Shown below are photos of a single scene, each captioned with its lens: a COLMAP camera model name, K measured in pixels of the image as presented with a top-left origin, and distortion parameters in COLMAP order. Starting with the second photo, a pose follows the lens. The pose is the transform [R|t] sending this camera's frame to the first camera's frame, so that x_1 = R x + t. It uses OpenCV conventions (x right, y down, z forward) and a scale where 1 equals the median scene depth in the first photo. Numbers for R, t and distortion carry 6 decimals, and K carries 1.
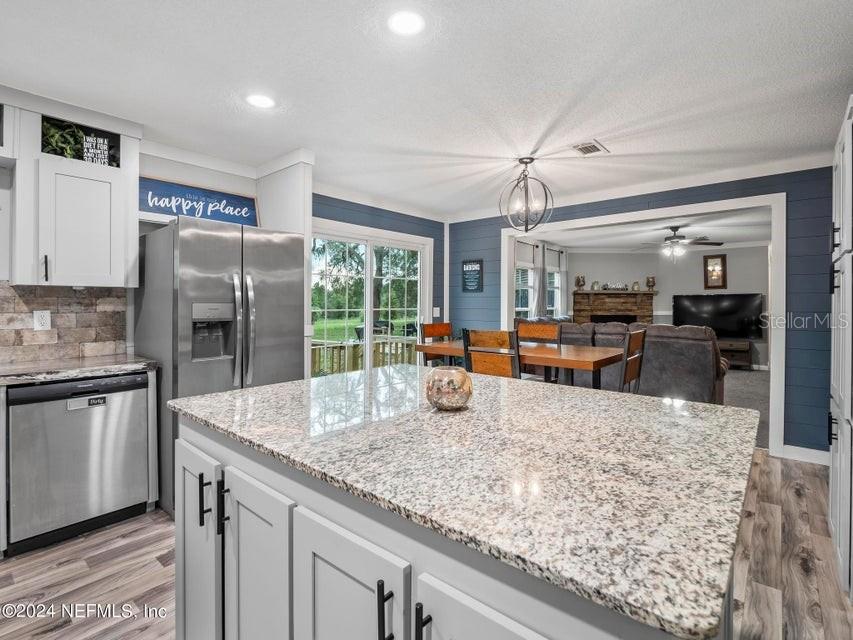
lens RADIAL K [[418.0, 0, 421.7], [0, 418.0, 304.0], [0, 0, 1]] dist [-0.006679, -0.006501]
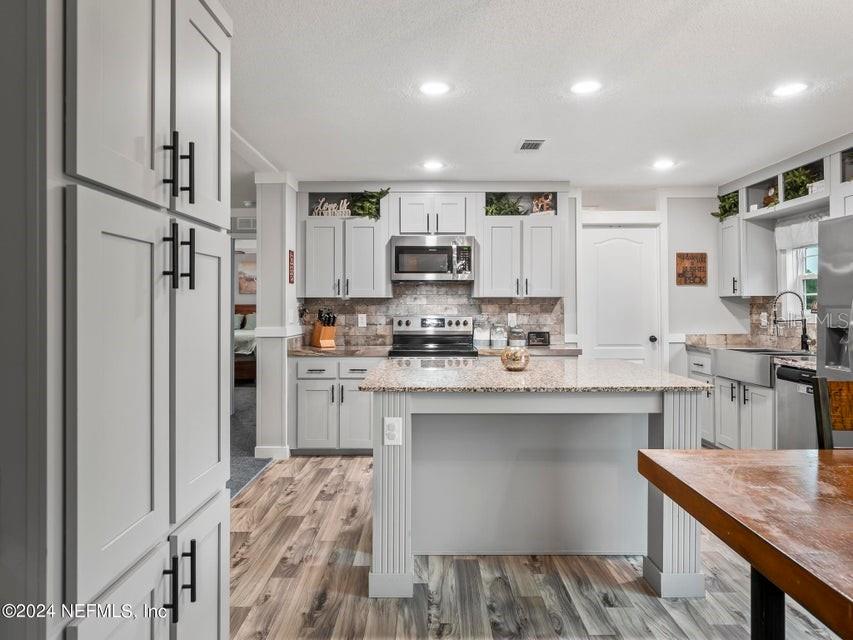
lens RADIAL K [[558.7, 0, 422.0], [0, 558.7, 295.8], [0, 0, 1]] dist [-0.006531, -0.003281]
pose [[-0.767816, -0.017571, -0.640429, 0.725578], [-0.003008, 0.999712, -0.023822, 0.002871], [0.640663, -0.016364, -0.767648, 1.000762]]
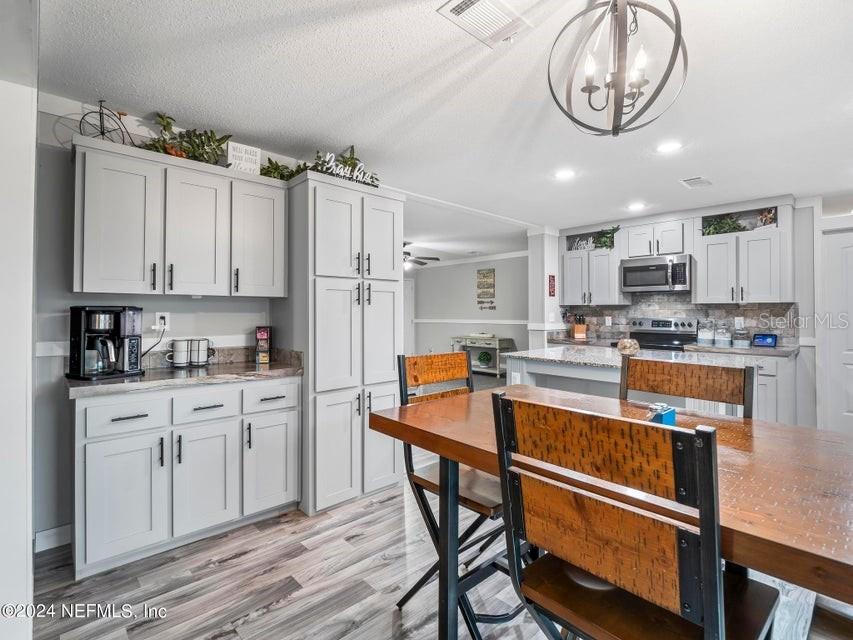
lens RADIAL K [[418.0, 0, 419.3], [0, 418.0, 308.8], [0, 0, 1]] dist [-0.006679, -0.006501]
pose [[-0.992724, -0.004298, 0.120338, 0.389095], [-0.005100, 0.999967, -0.006357, 0.001024], [-0.120307, -0.006924, -0.992713, 1.417266]]
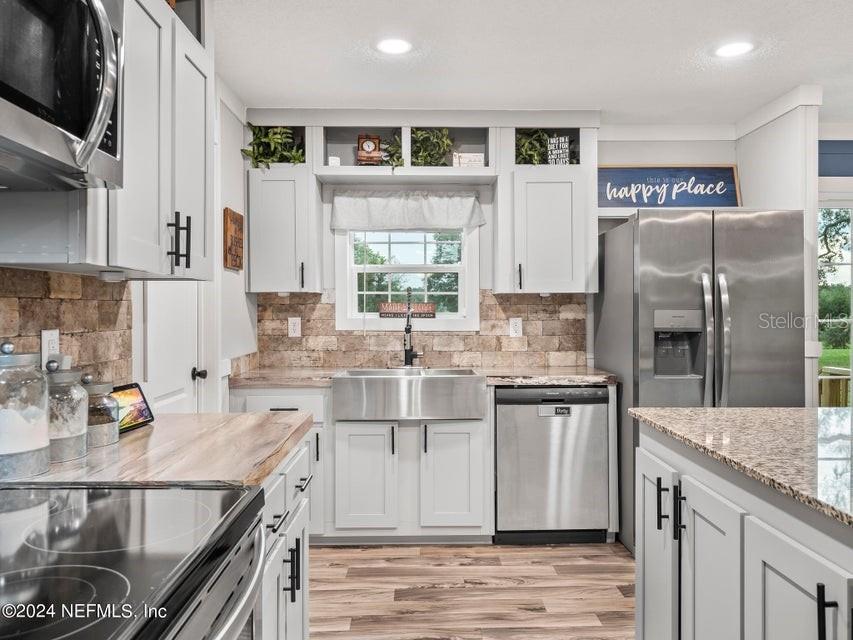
lens RADIAL K [[646.4, 0, 429.0], [0, 646.4, 311.2], [0, 0, 1]] dist [0.011209, -0.002562]
pose [[0.665114, -0.004050, -0.746731, 0.097308], [0.004035, 0.999990, -0.001829, 0.001003], [0.746731, -0.001796, 0.665124, -0.164302]]
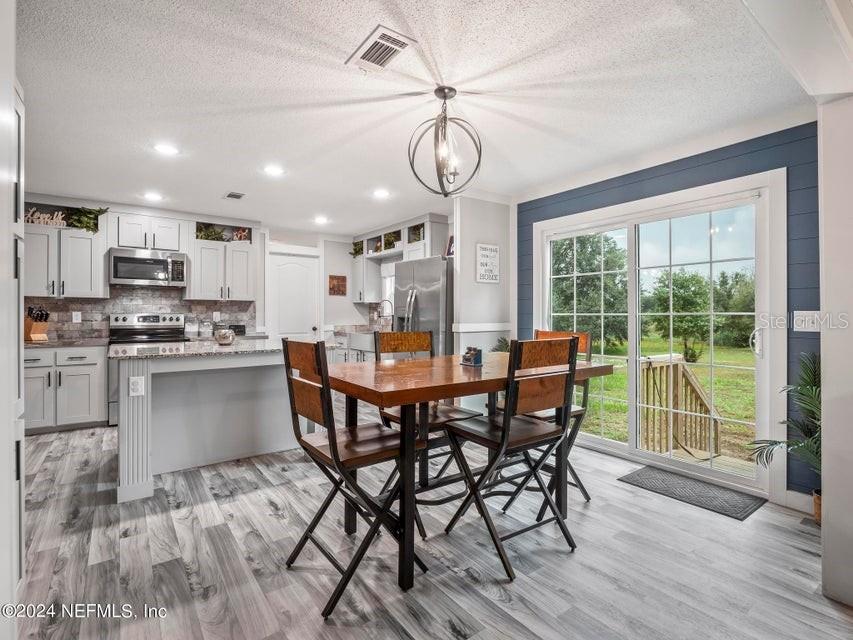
lens RADIAL K [[418.0, 0, 430.1], [0, 418.0, 315.4], [0, 0, 1]] dist [-0.006679, -0.006501]
pose [[-0.220188, -0.002128, -0.975455, 0.927497], [-0.003835, 0.999992, -0.001316, 0.026902], [0.975450, 0.003451, -0.220194, 1.126701]]
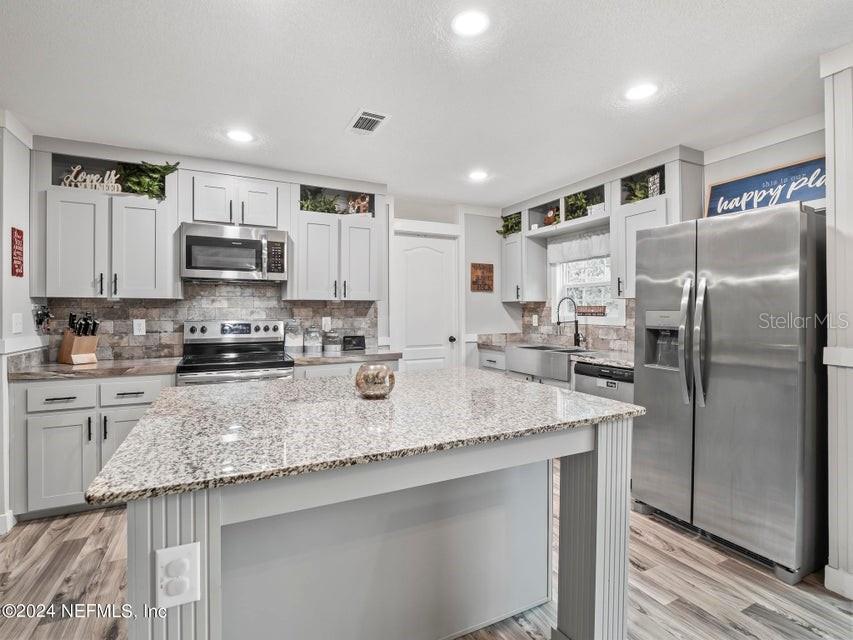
lens RADIAL K [[418.0, 0, 427.9], [0, 418.0, 309.6], [0, 0, 1]] dist [-0.006679, -0.006501]
pose [[-0.390722, -0.008357, -0.920471, 0.455709], [-0.000020, 0.999959, -0.009070, 0.004141], [0.920509, -0.003525, -0.390706, 0.649663]]
